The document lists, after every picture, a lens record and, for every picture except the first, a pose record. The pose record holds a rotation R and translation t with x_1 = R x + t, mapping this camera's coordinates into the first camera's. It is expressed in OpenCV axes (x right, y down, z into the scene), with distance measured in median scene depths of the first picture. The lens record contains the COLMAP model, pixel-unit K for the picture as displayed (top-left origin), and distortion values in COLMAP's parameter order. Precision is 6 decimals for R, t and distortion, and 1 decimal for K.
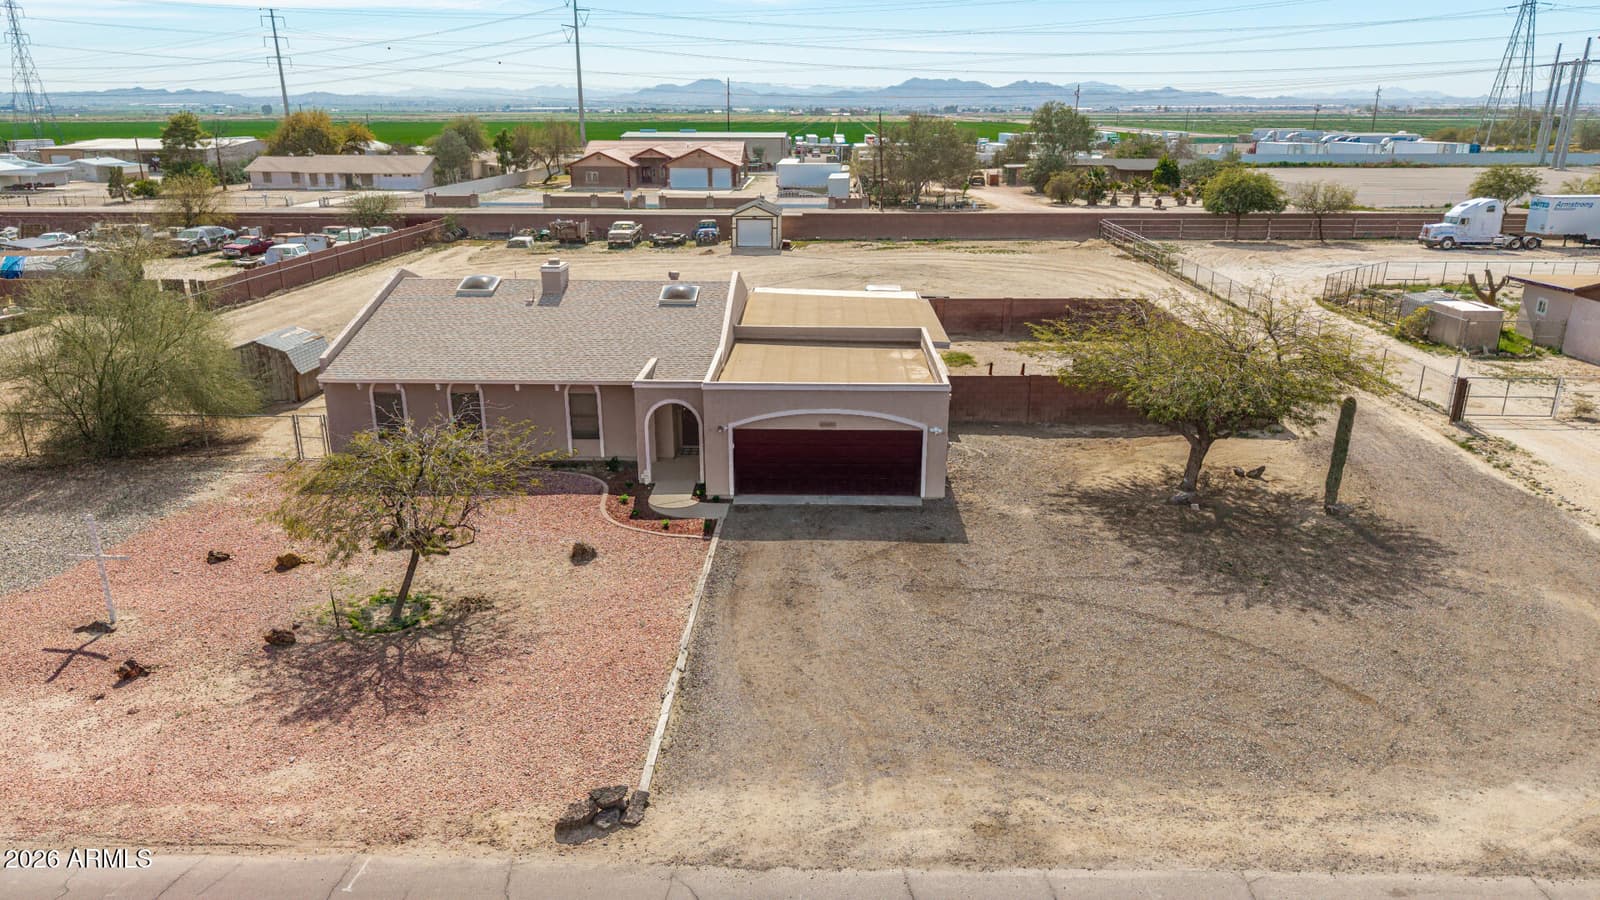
lens RADIAL K [[1072.4, 0, 800.0], [0, 1072.4, 450.0], [0, 0, 1]] dist [0.016981, -0.004918]
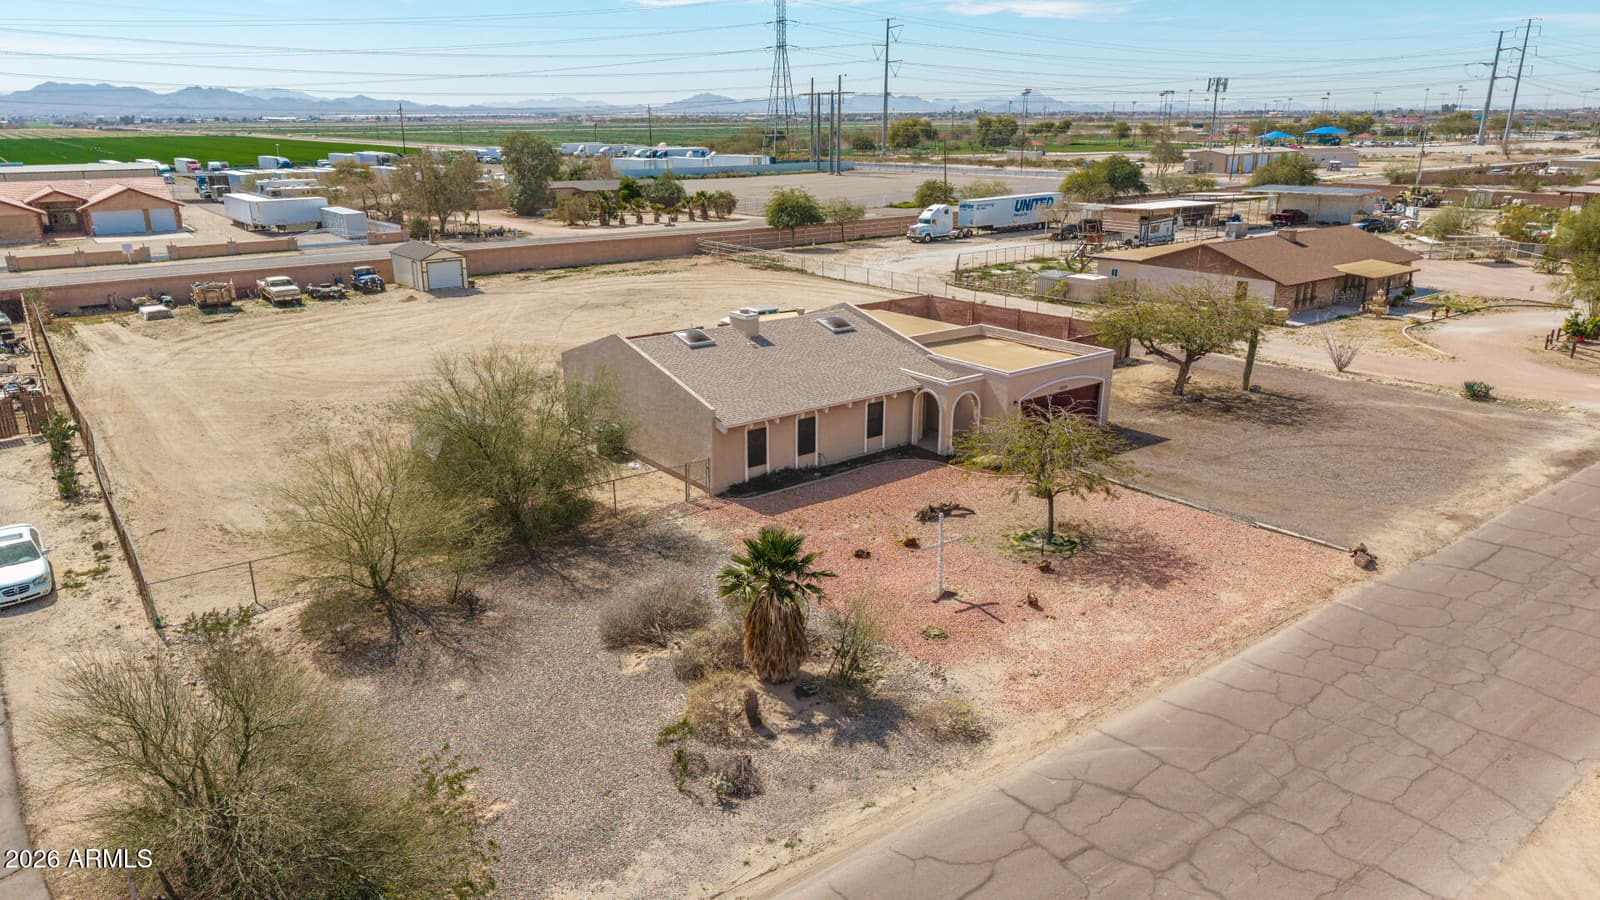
lens RADIAL K [[1071.0, 0, 798.8], [0, 1071.0, 477.3], [0, 0, 1]] dist [0.017361, -0.002414]
pose [[0.773795, -0.207566, 0.598463, -1.309698], [0.197855, 0.976716, 0.082935, -0.109553], [-0.601743, 0.054234, 0.796846, 0.017440]]
